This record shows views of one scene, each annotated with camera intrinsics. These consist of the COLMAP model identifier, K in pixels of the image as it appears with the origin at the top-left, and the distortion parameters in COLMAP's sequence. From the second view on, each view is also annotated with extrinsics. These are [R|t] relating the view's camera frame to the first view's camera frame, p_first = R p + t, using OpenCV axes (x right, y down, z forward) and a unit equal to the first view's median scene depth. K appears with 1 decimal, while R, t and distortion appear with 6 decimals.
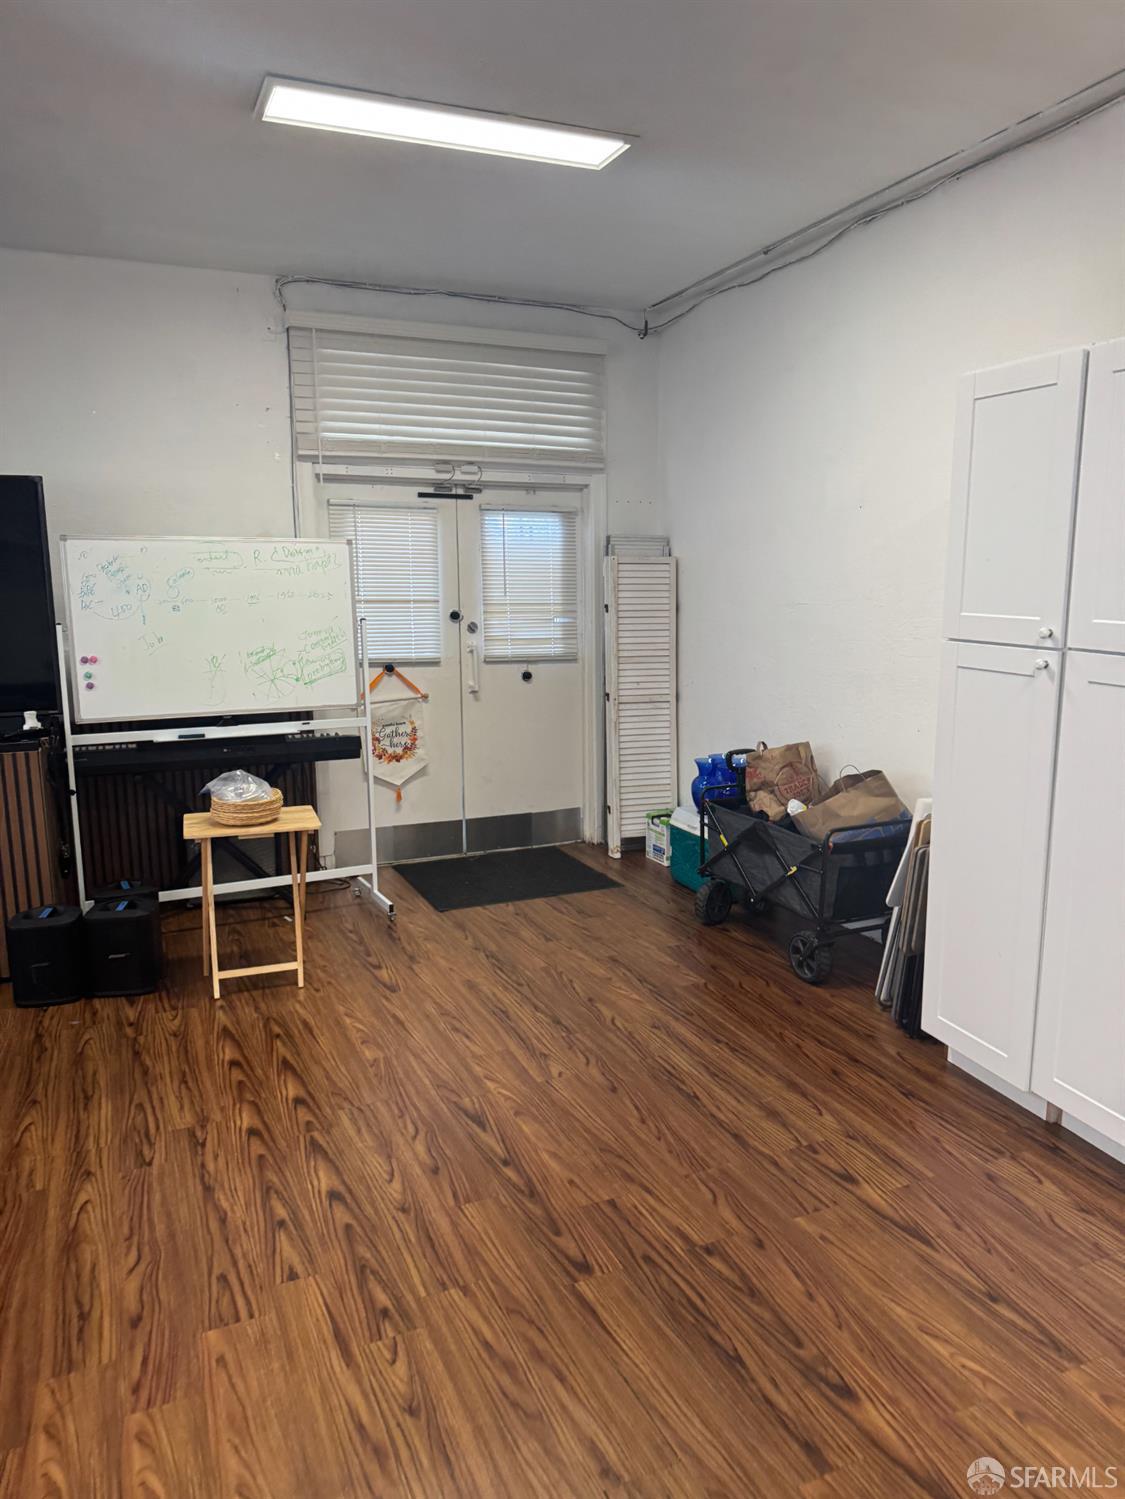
lens RADIAL K [[1047.8, 0, 570.0], [0, 1047.8, 756.2], [0, 0, 1]] dist [0.091569, -0.124123]
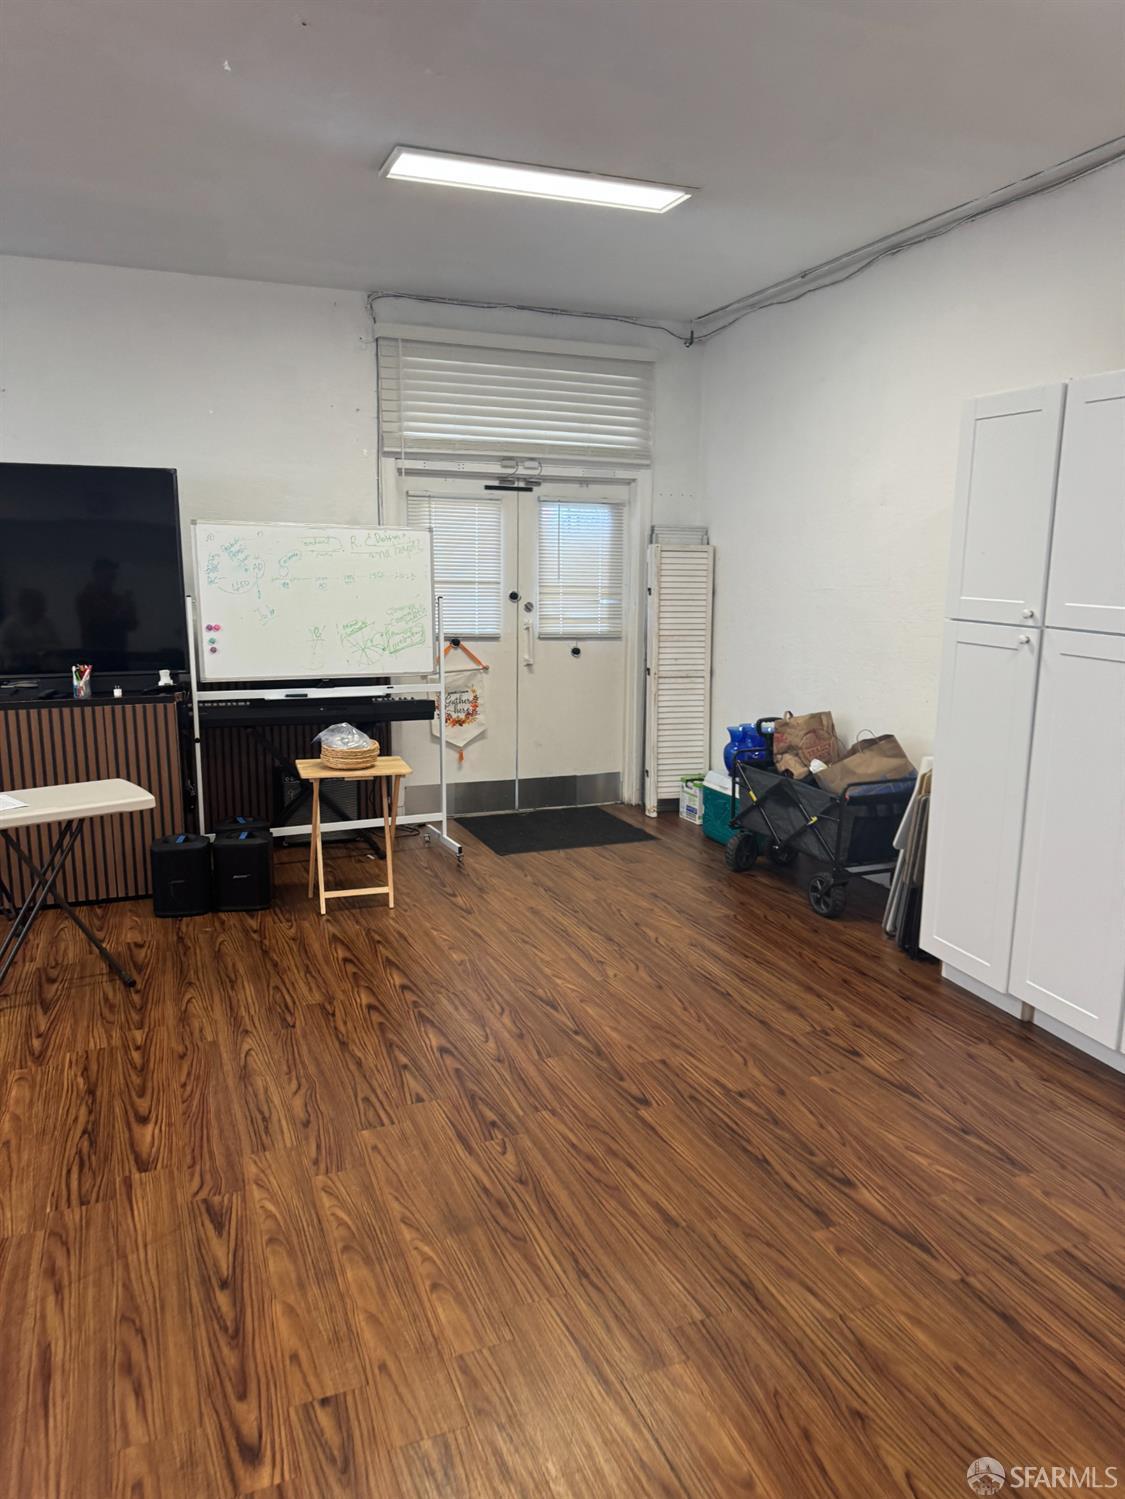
lens RADIAL K [[1036.1, 0, 561.6], [0, 1036.1, 754.9], [0, 0, 1]] dist [0.164307, -0.305539]
pose [[0.999390, 0.020426, -0.028316, -0.036684], [-0.020024, 0.999696, 0.014406, 0.028352], [0.028602, -0.013831, 0.999495, -0.168420]]
